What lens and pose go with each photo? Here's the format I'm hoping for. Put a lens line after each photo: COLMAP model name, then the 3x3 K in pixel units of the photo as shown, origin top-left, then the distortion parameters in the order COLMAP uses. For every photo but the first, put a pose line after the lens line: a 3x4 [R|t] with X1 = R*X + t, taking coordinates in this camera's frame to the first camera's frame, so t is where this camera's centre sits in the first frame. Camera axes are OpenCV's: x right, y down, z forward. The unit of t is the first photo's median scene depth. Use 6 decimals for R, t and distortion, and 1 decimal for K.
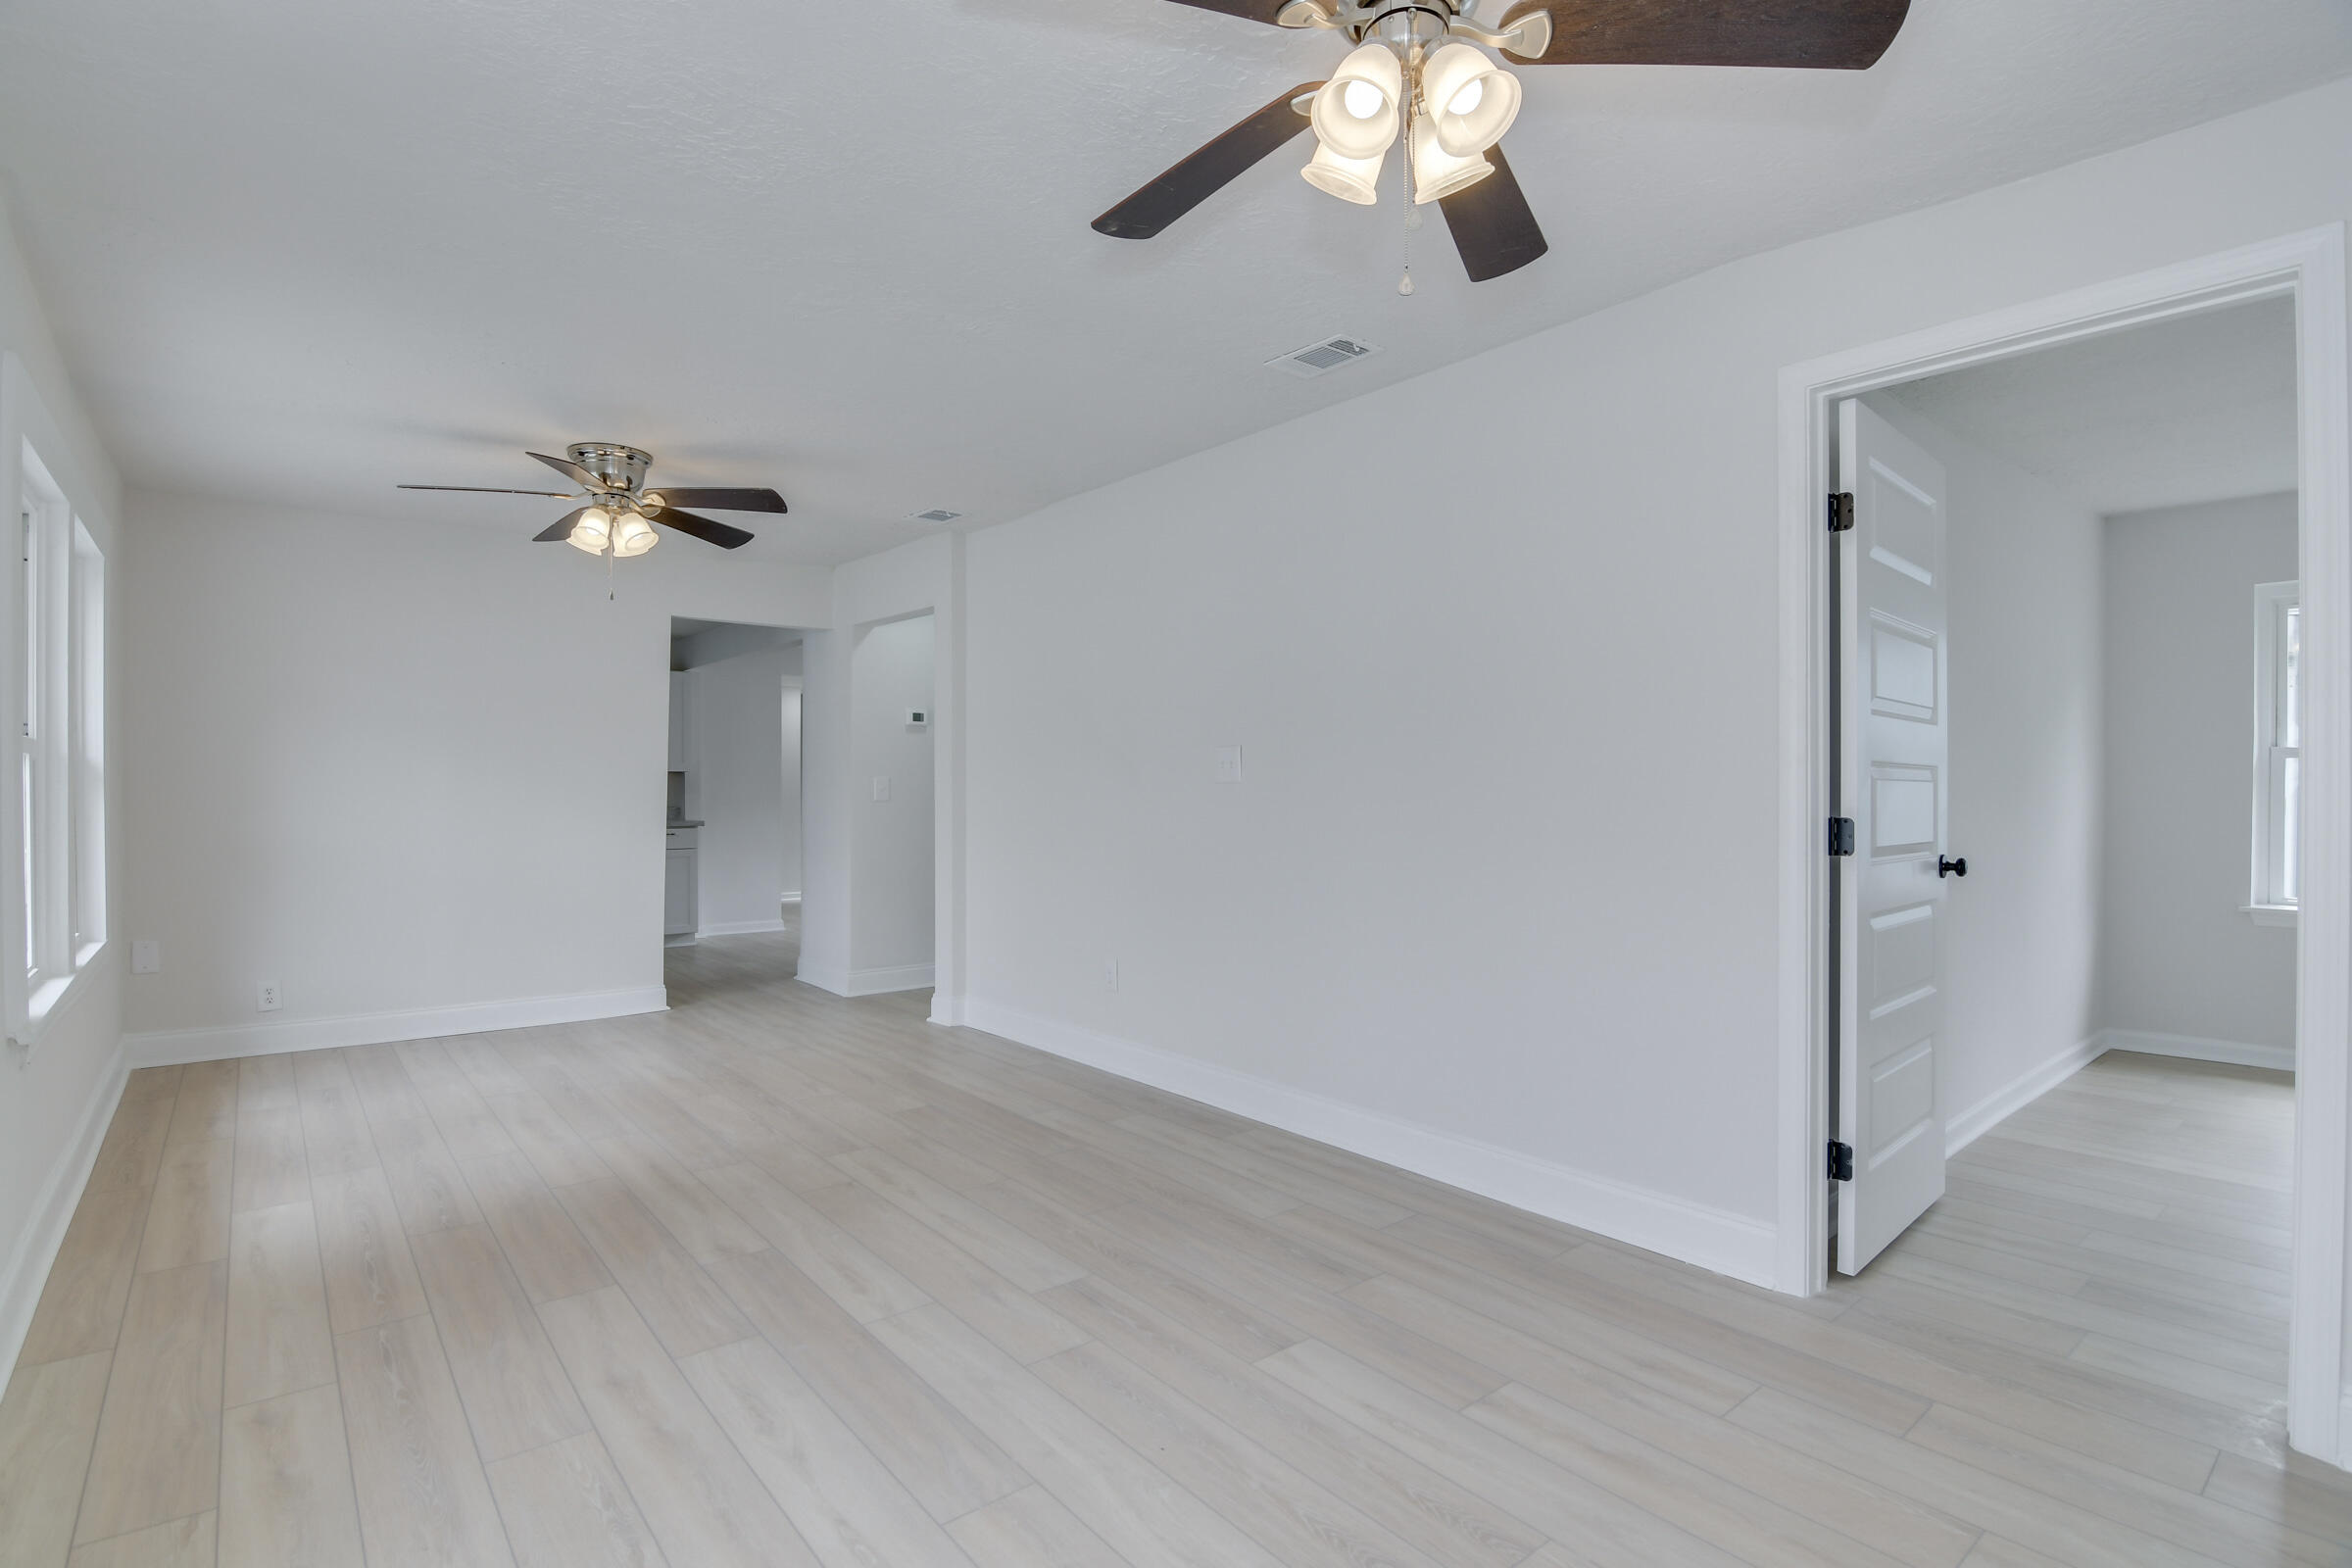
lens RADIAL K [[1093.3, 0, 1175.8], [0, 1093.3, 790.1], [0, 0, 1]] dist [-0.000816, 0.000121]
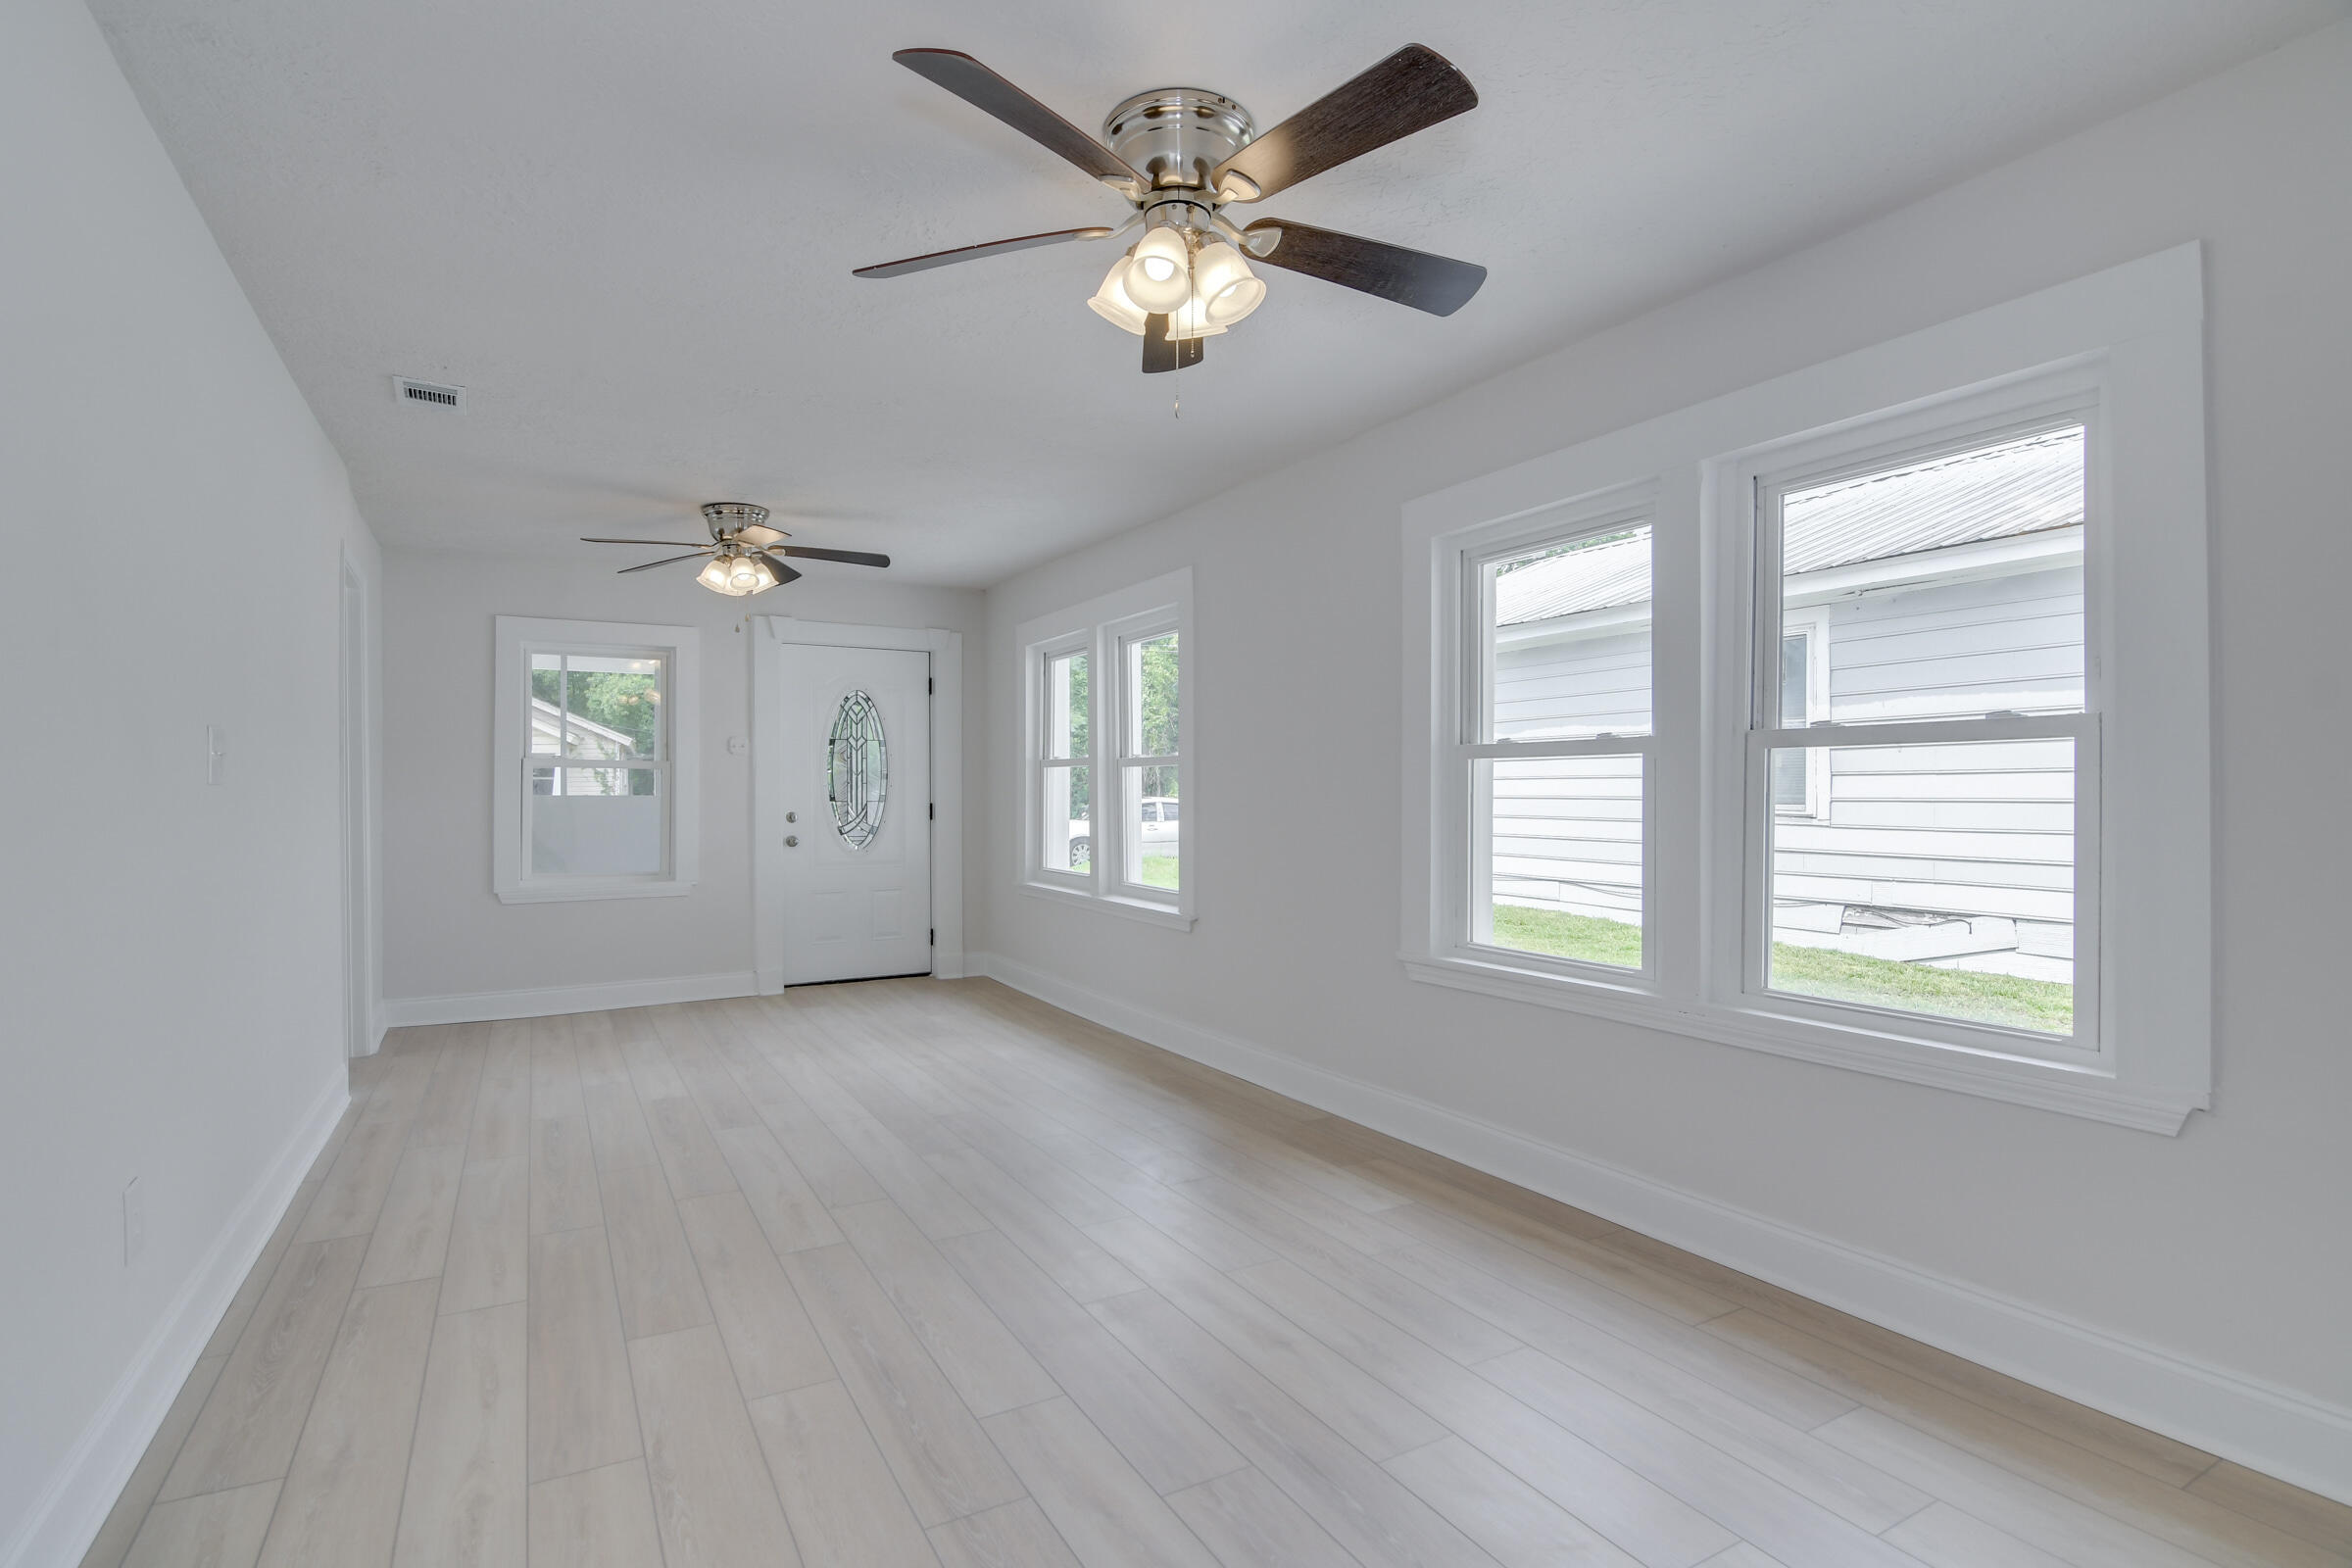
lens RADIAL K [[1093.3, 0, 1166.6], [0, 1093.3, 789.3], [0, 0, 1]] dist [-0.000816, 0.000121]
pose [[-0.982719, 0.007478, 0.184951, -0.737961], [0.008023, 0.999965, 0.002198, -0.000323], [-0.184928, 0.003644, -0.982745, 1.824721]]
